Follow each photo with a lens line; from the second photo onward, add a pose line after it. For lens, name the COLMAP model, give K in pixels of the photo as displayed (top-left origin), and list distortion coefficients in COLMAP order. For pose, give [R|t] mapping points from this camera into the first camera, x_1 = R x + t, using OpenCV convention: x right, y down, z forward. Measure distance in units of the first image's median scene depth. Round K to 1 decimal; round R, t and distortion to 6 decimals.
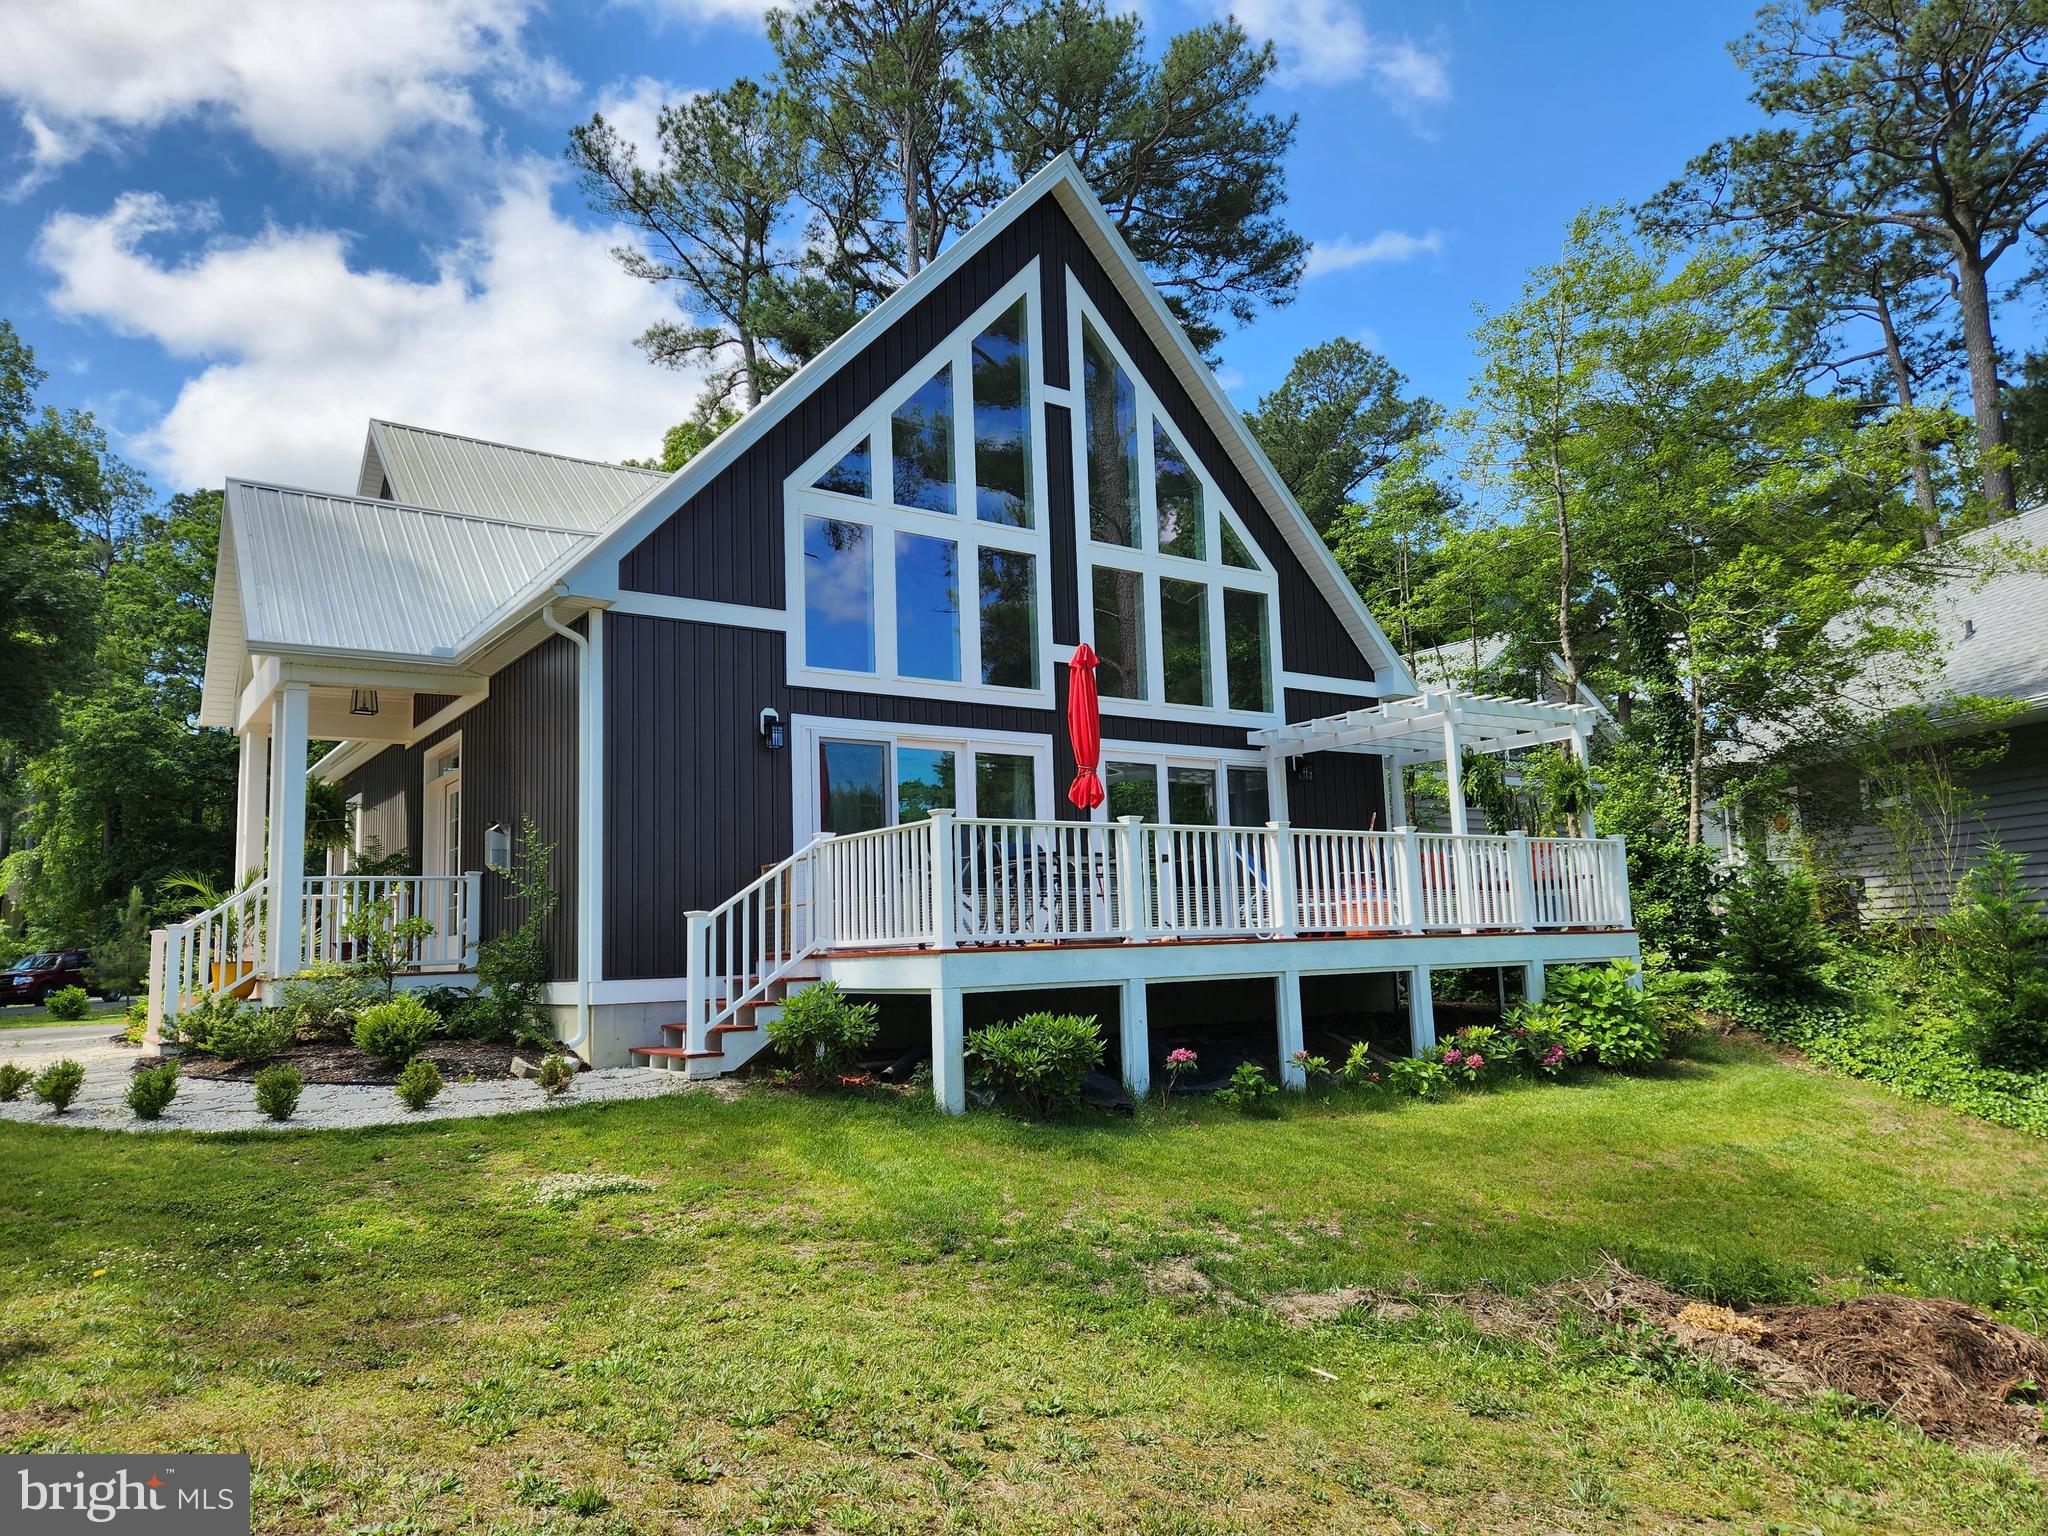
lens RADIAL K [[1368.9, 0, 995.0], [0, 1368.9, 779.7], [0, 0, 1]] dist [0.058605, -0.049679]
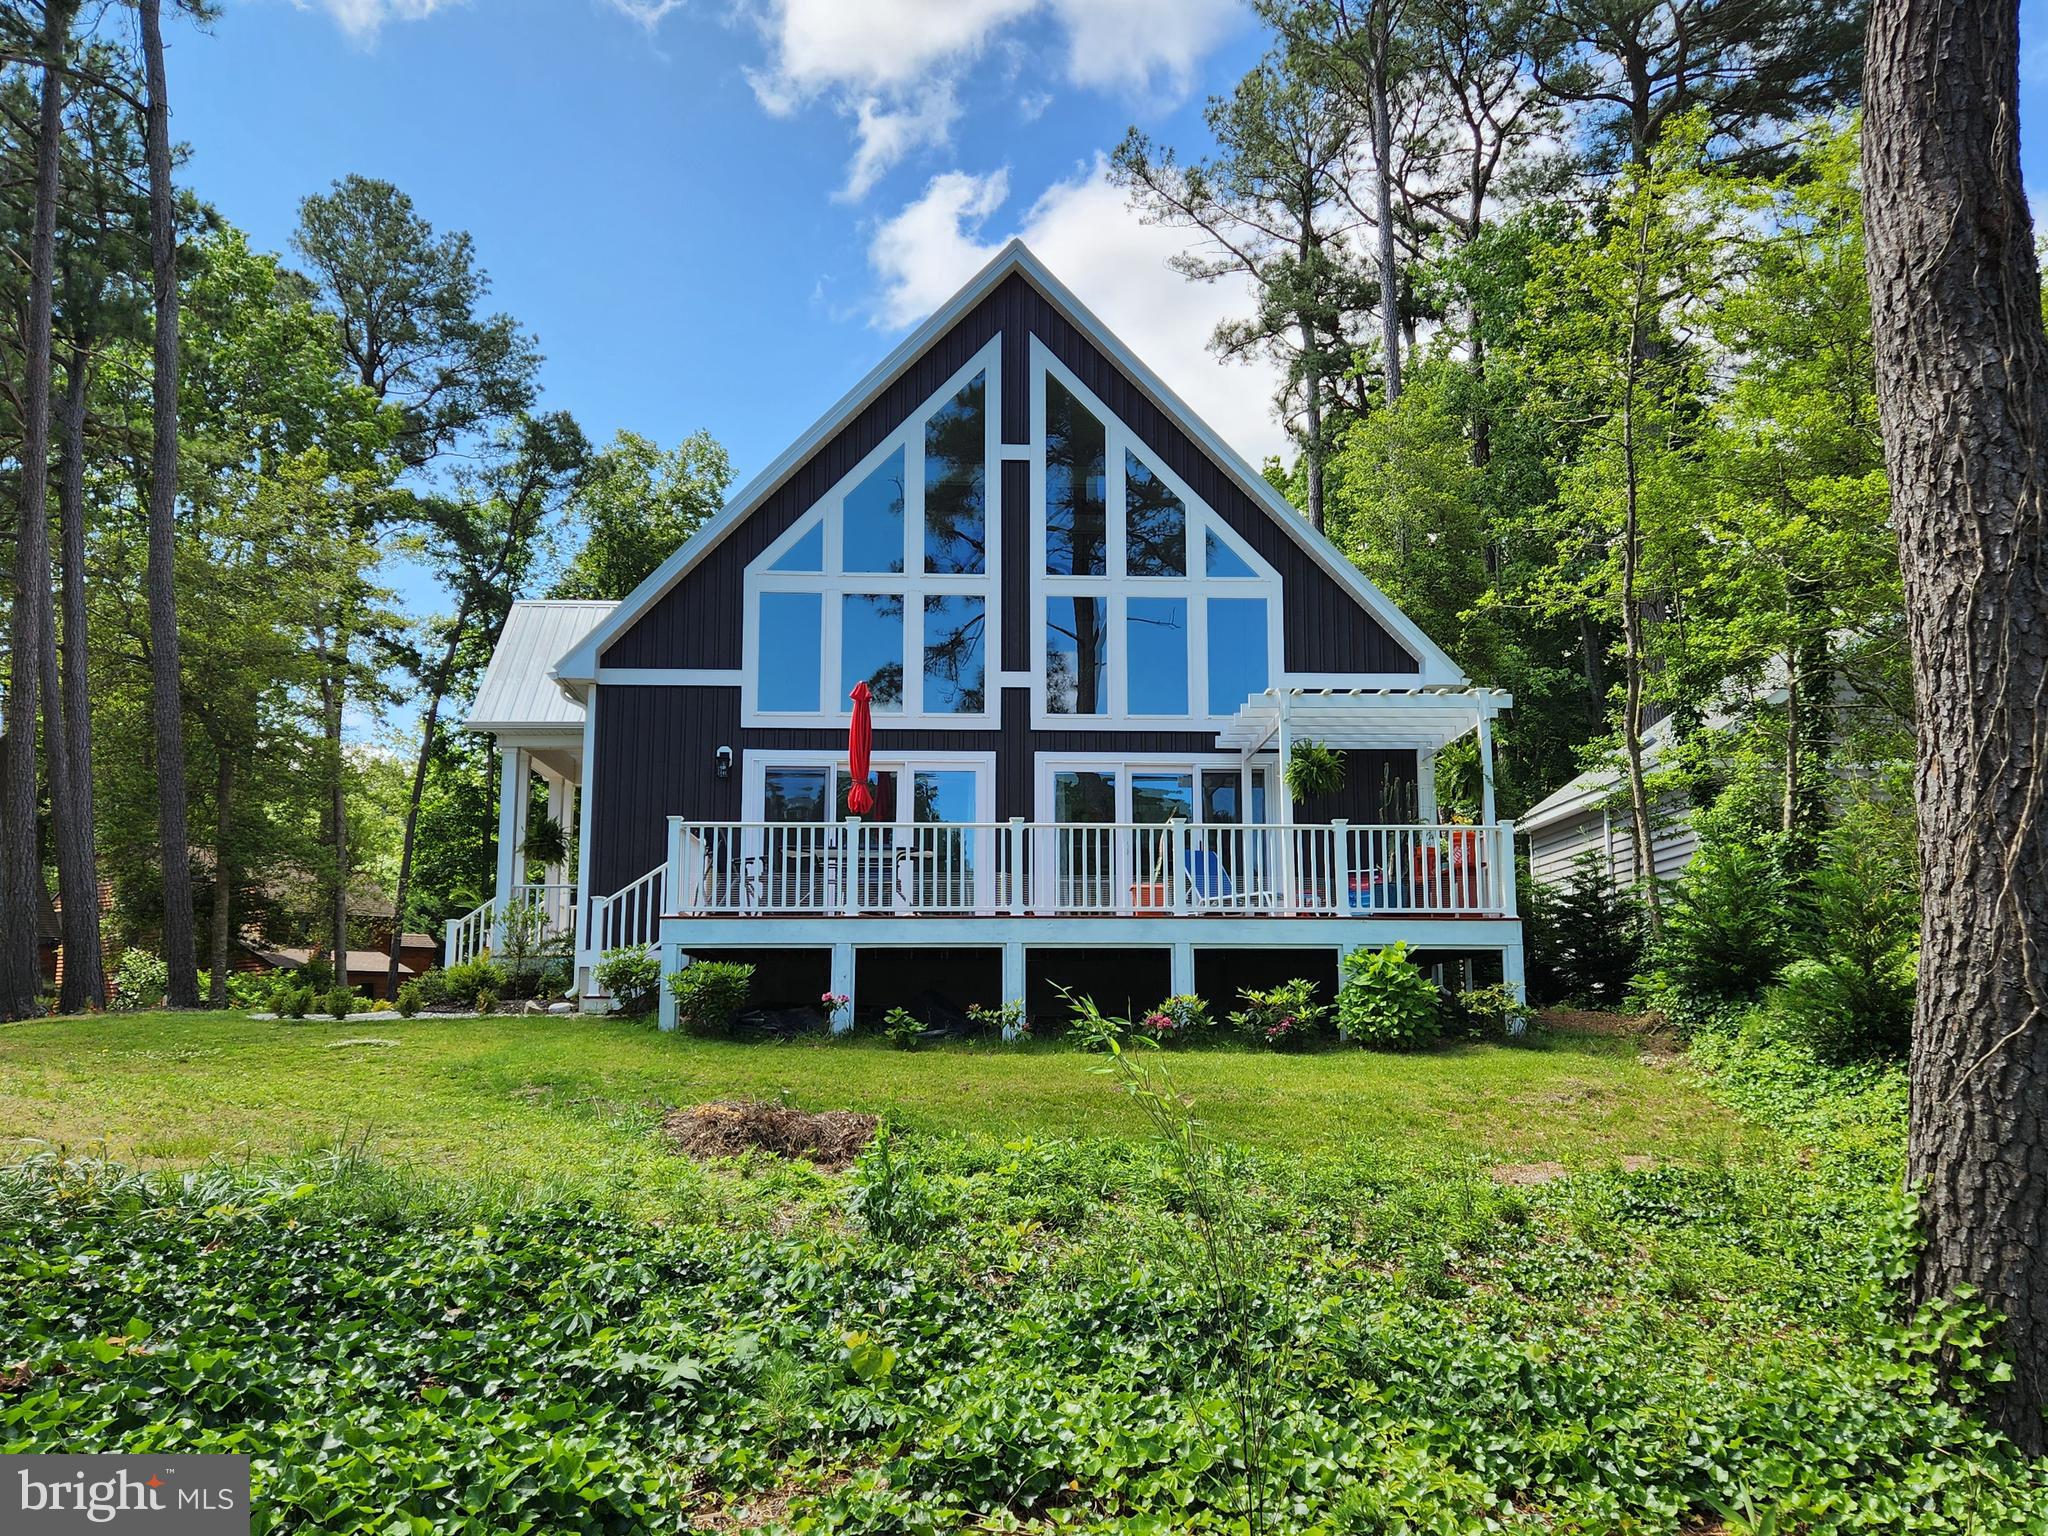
lens RADIAL K [[1728.8, 0, 1023.6], [0, 1728.8, 772.4], [0, 0, 1]] dist [0.087548, -0.000232]
pose [[0.845361, -0.053758, -0.531484, 0.815970], [0.039985, 0.998500, -0.037397, 0.039080], [0.532697, 0.010362, 0.846243, -0.206991]]
